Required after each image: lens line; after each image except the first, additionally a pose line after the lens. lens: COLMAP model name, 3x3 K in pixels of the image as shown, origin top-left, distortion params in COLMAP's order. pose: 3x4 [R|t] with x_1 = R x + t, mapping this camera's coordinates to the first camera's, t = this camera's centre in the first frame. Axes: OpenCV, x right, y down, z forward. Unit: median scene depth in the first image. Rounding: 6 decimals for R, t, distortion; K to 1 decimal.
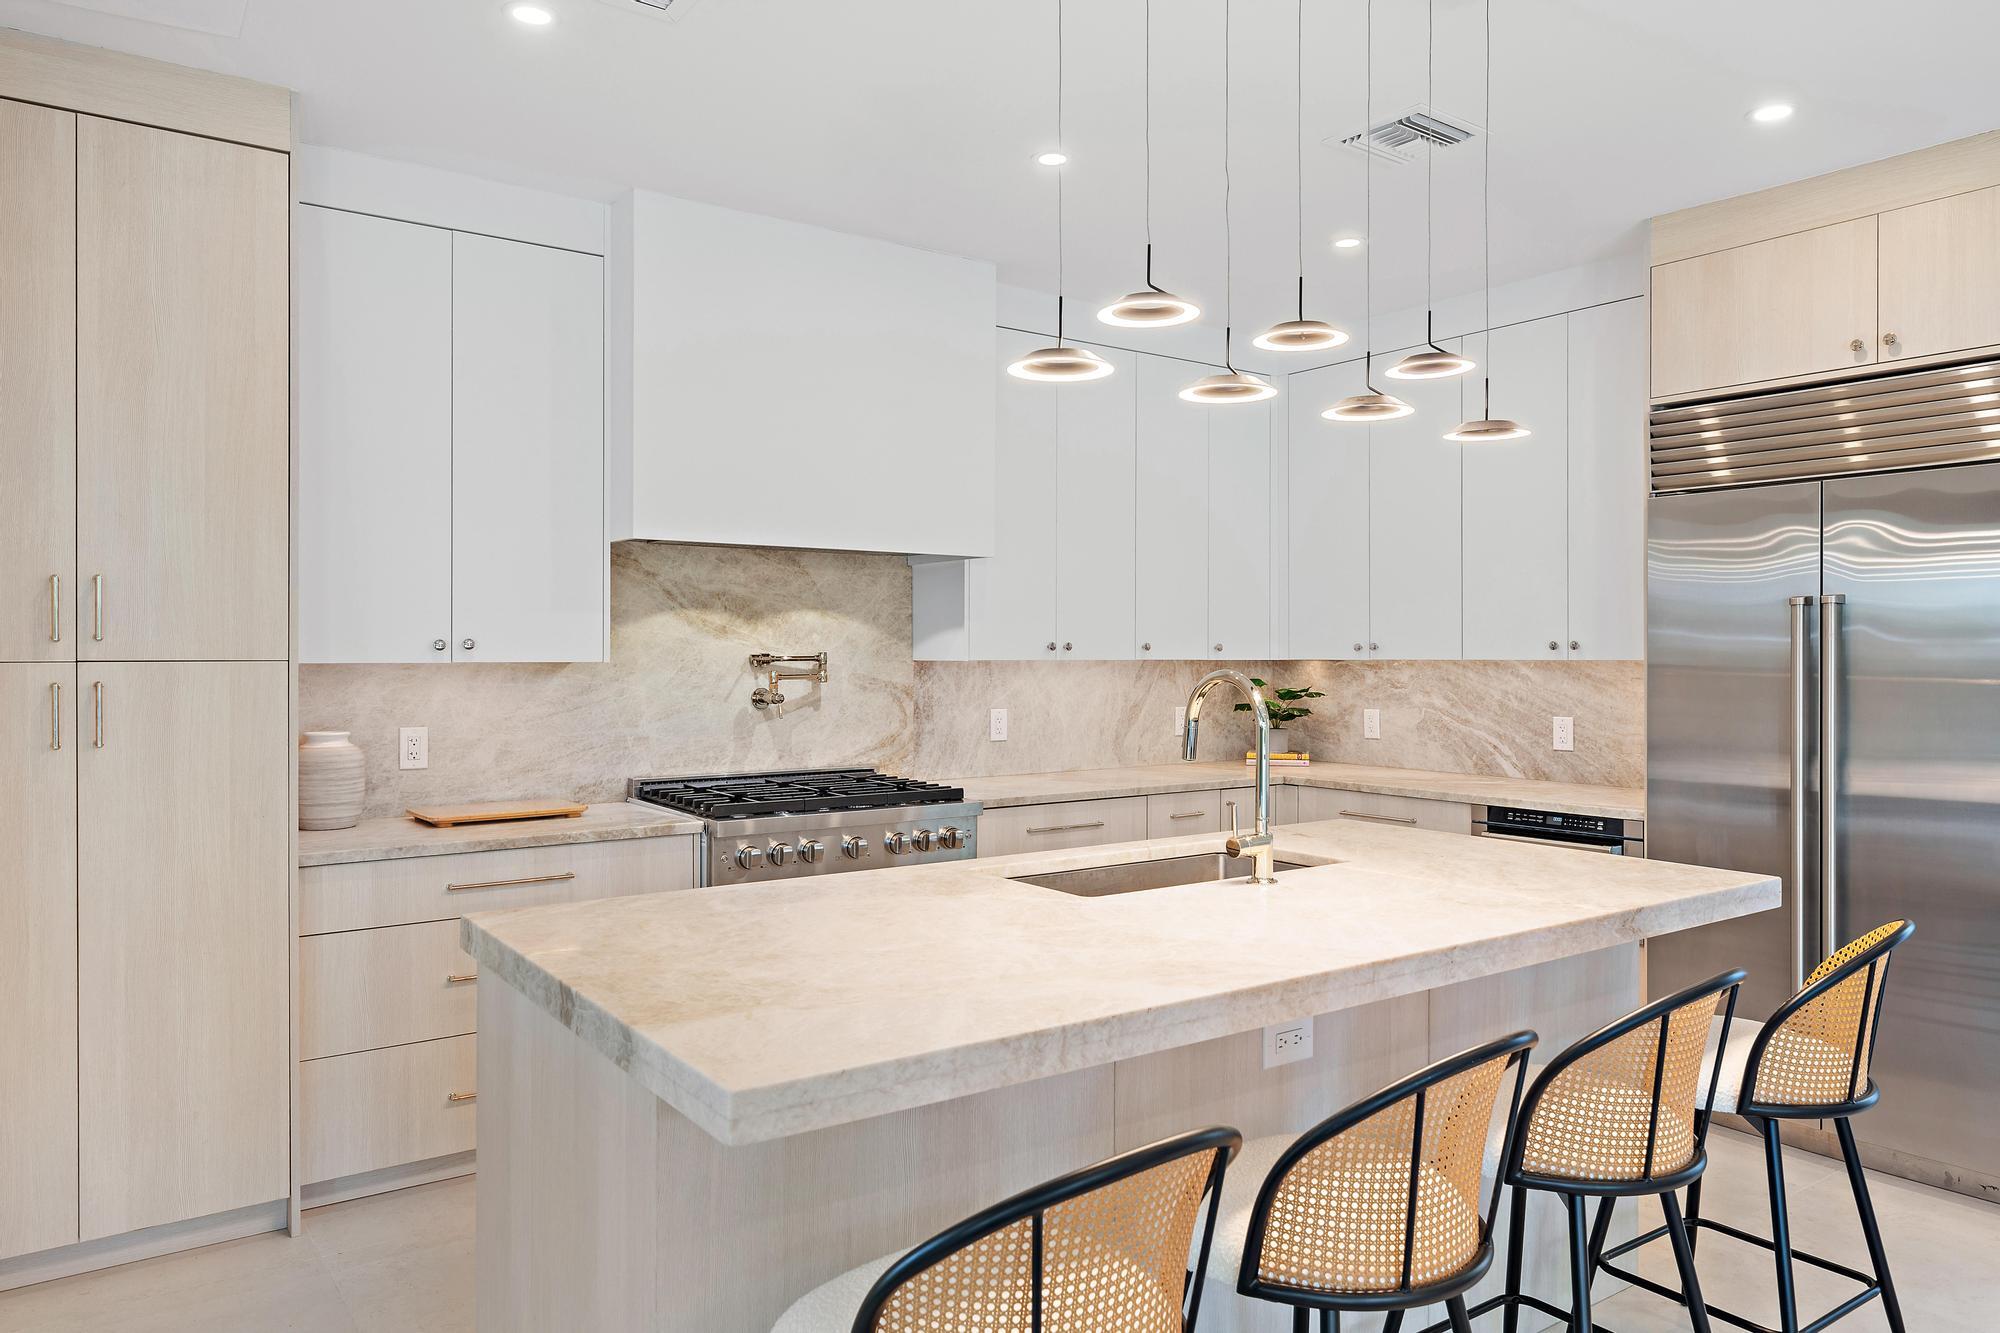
lens RADIAL K [[1340.4, 0, 1000.1], [0, 1340.4, 659.2], [0, 0, 1]] dist [0.001358, -0.001567]
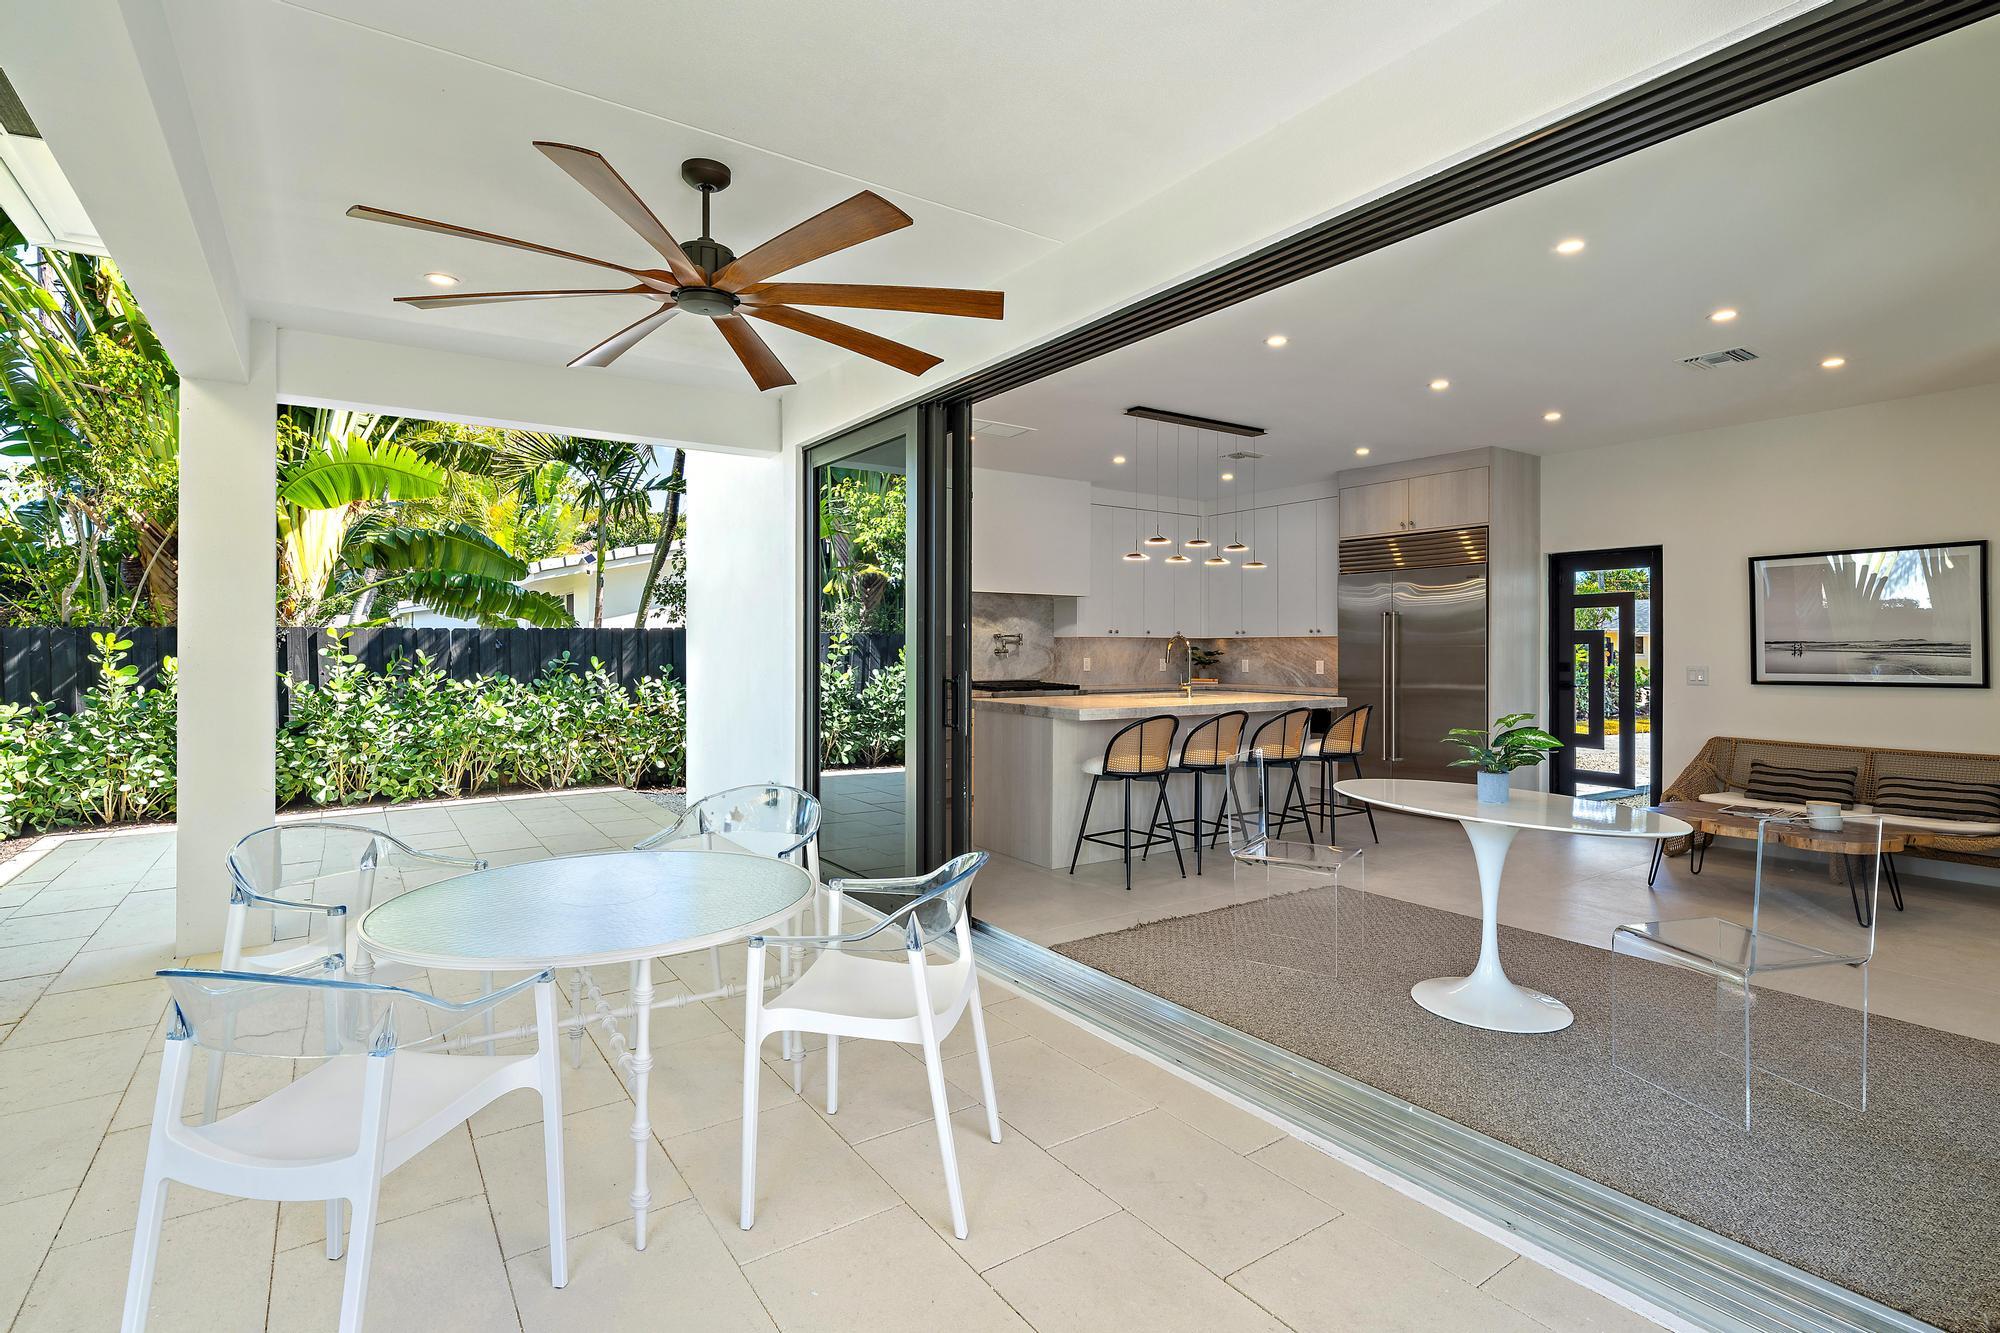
lens RADIAL K [[968.5, 0, 1000.7], [0, 968.5, 651.6], [0, 0, 1]] dist [0.010321, -0.000612]
pose [[0.999691, 0.001249, -0.024845, -0.128332], [-0.001260, 0.999999, -0.000418, 0.030493], [0.024844, 0.000449, 0.999691, -0.851103]]
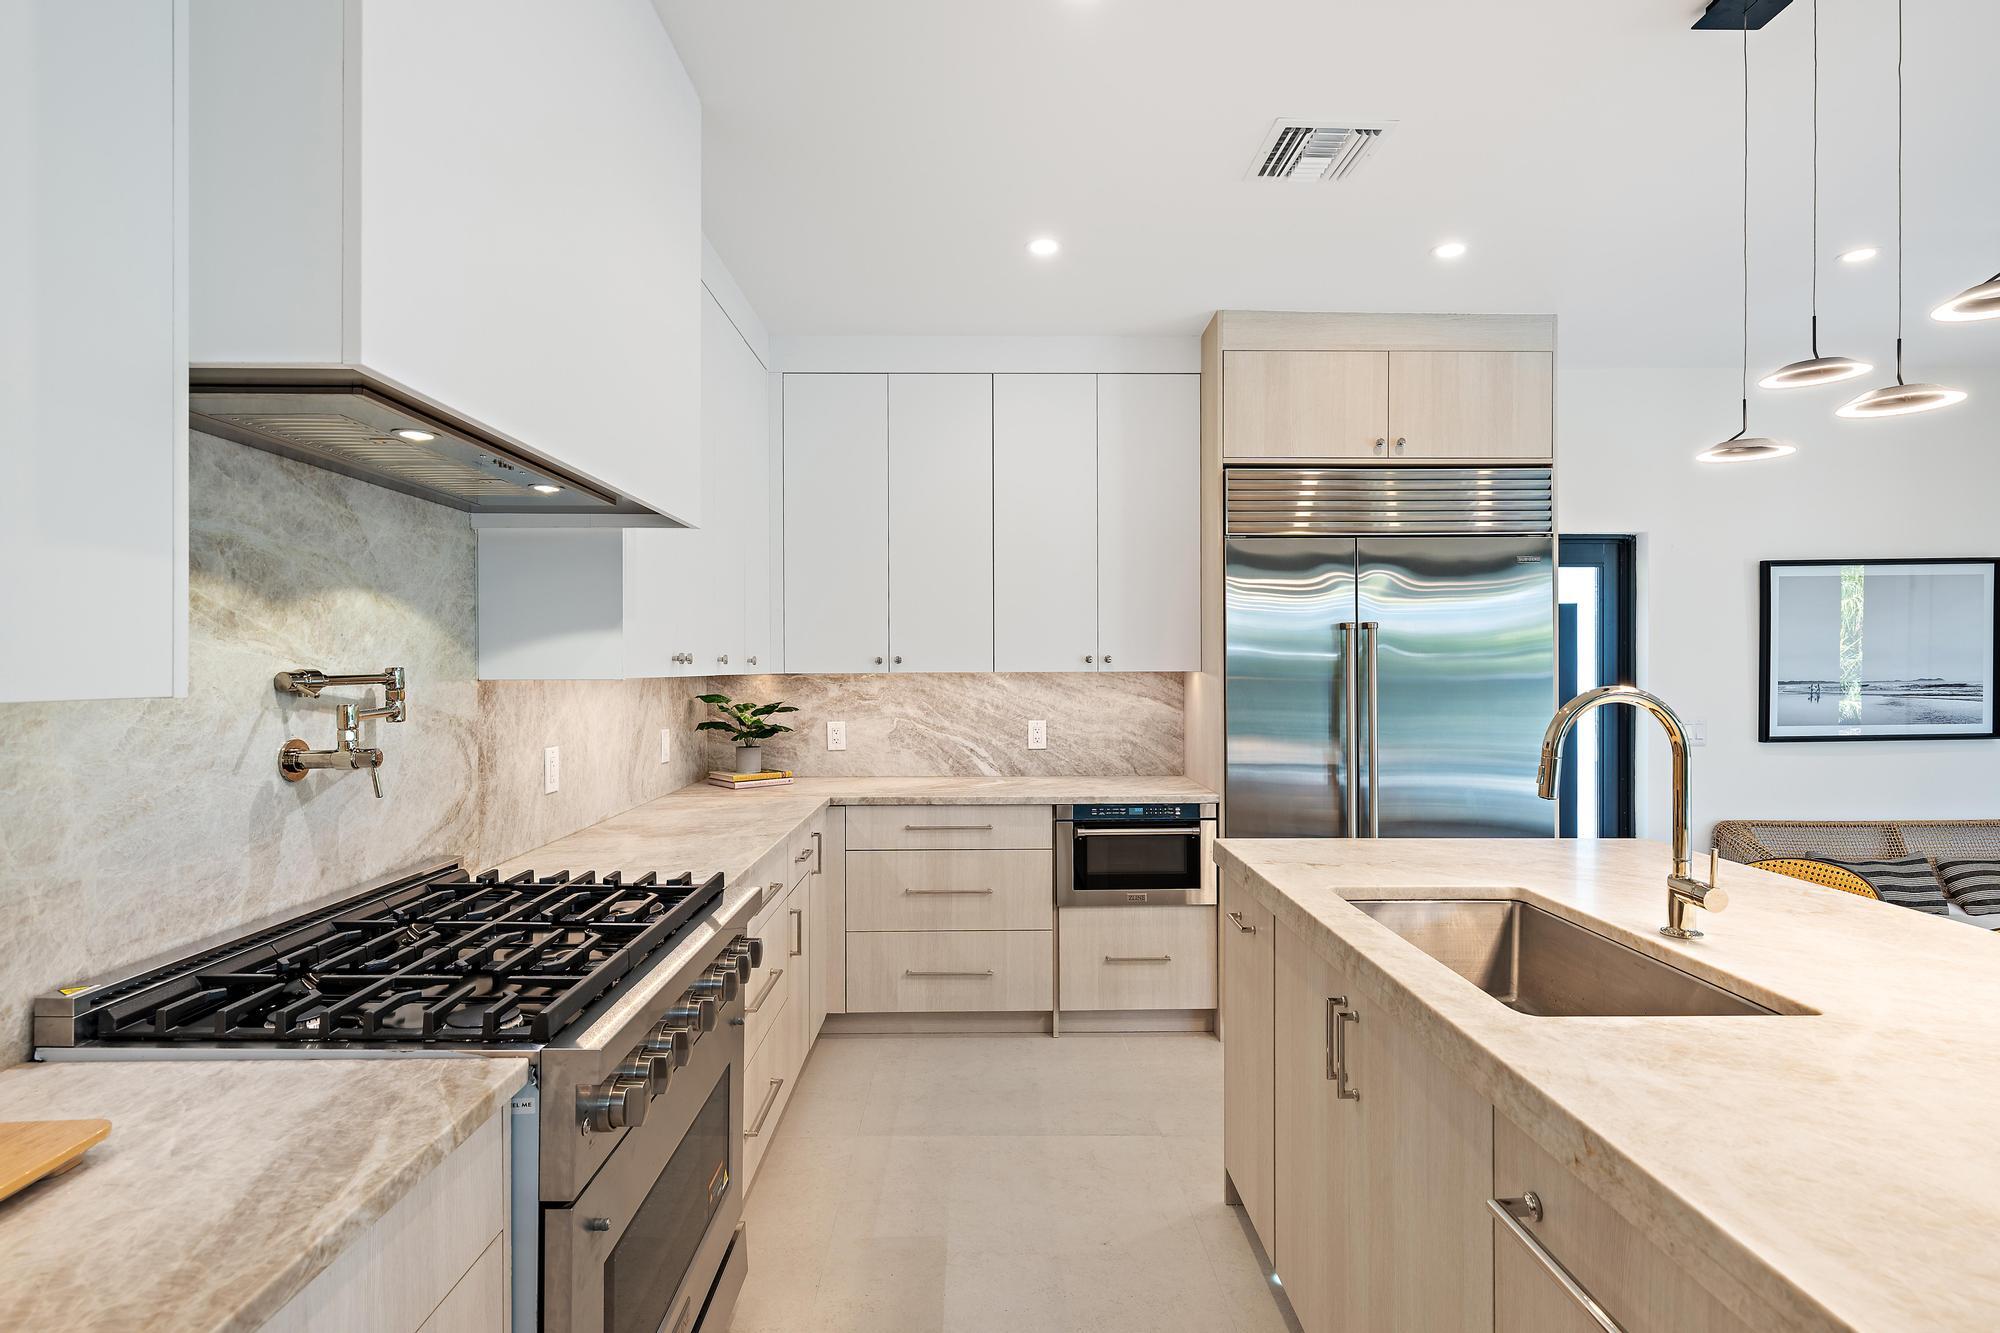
lens RADIAL K [[1003.4, 0, 1012.8], [0, 1003.4, 665.8], [0, 0, 1]] dist [0.020516, 0.000709]
pose [[0.564924, -0.002541, 0.825139, -0.340918], [0.006201, 0.999980, -0.001166, -0.003911], [-0.825120, 0.005775, 0.564929, 0.571093]]
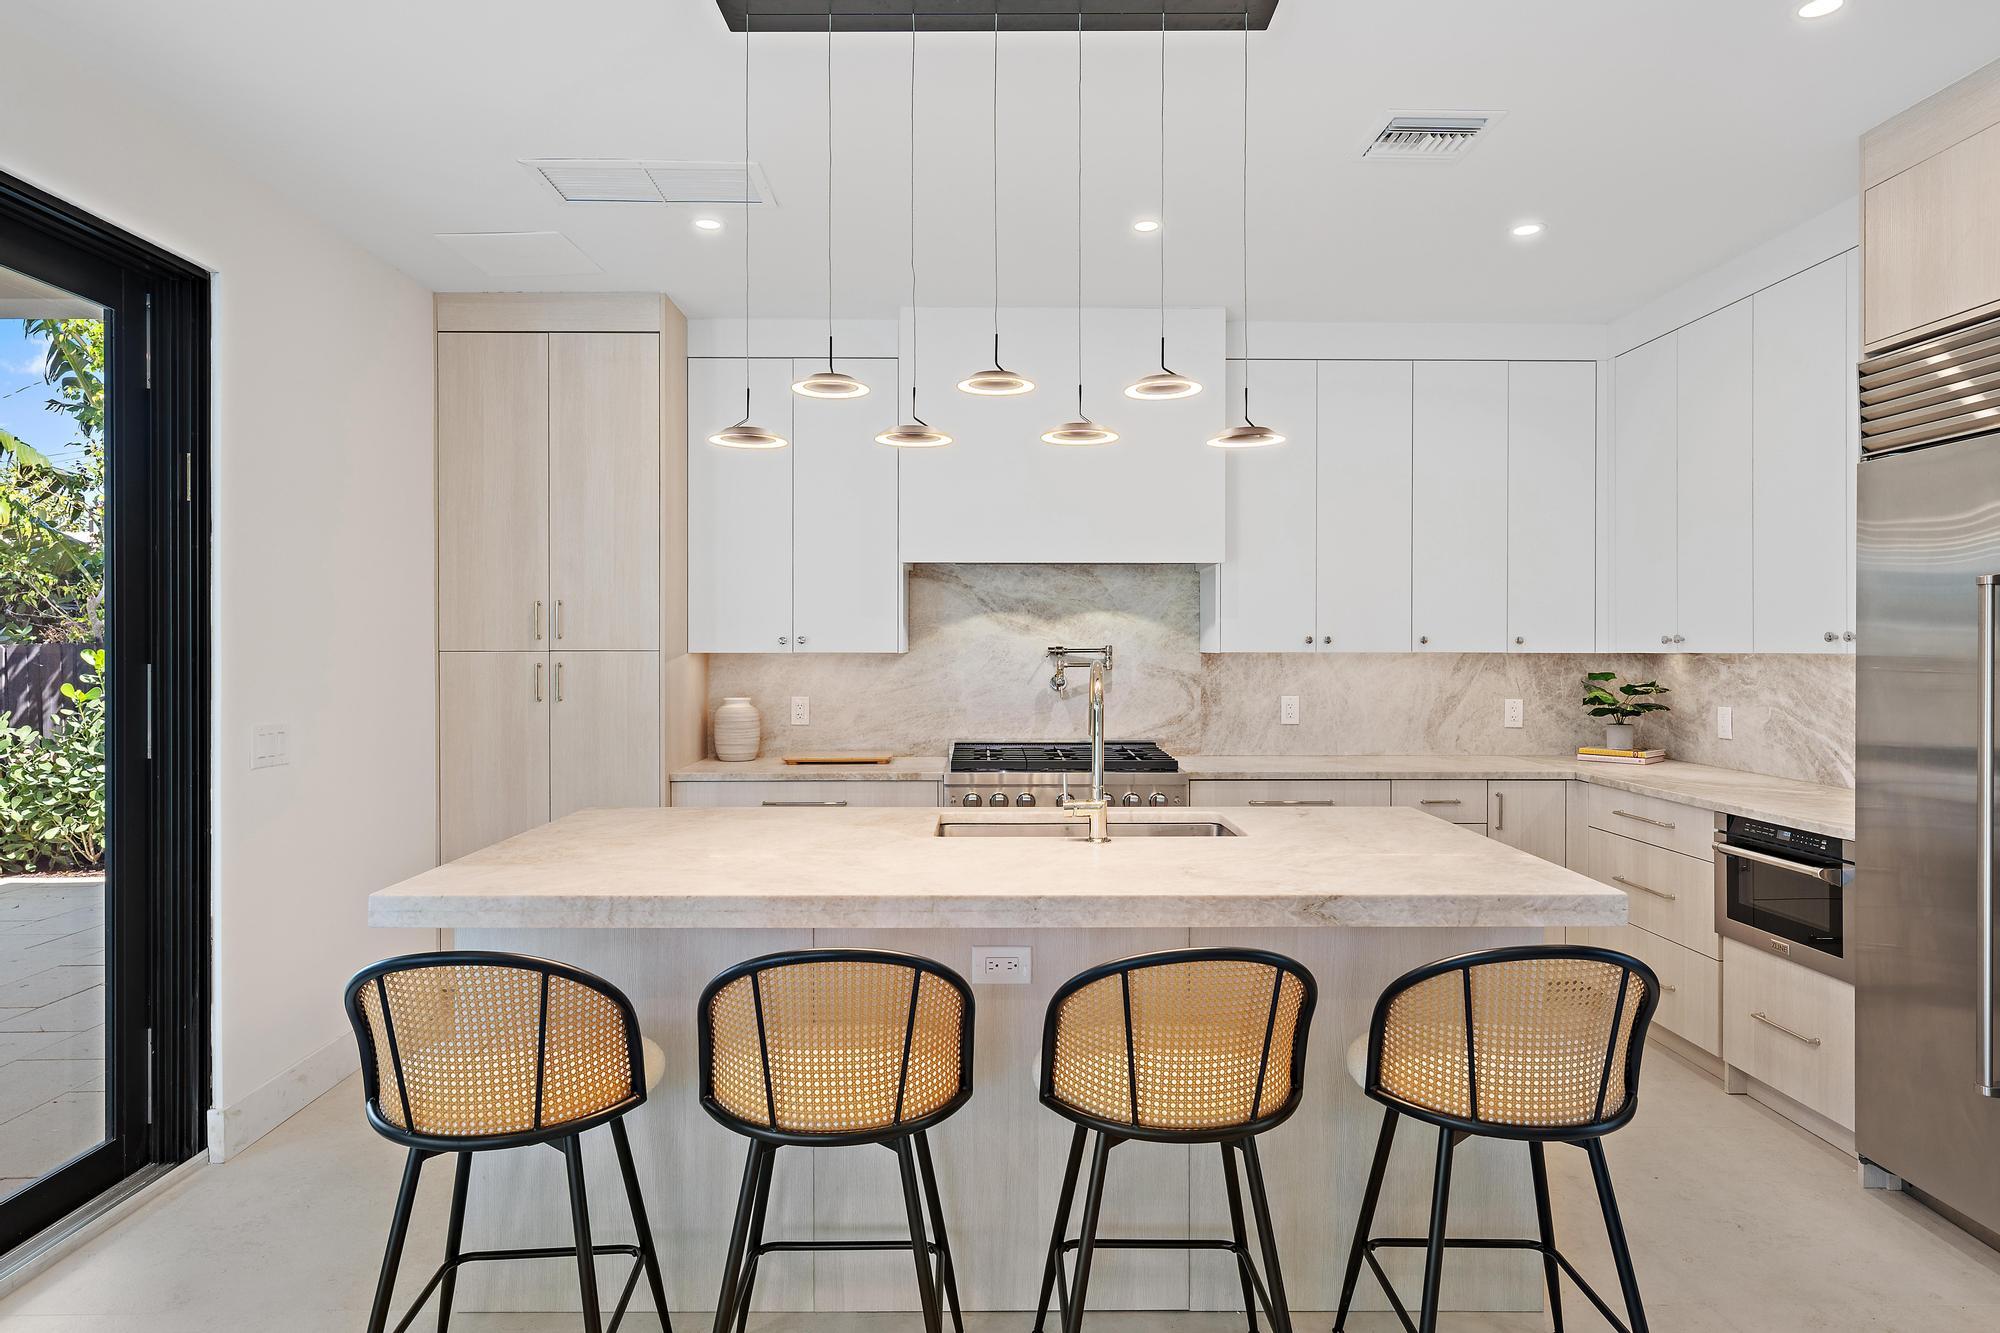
lens RADIAL K [[1168.1, 0, 1001.6], [0, 1168.1, 649.9], [0, 0, 1]] dist [0.002306, 0.003089]
pose [[0.815284, 0.000991, -0.579060, 0.418936], [-0.002319, 0.999996, -0.001553, 0.000787], [0.579056, 0.002609, 0.815283, 0.071253]]
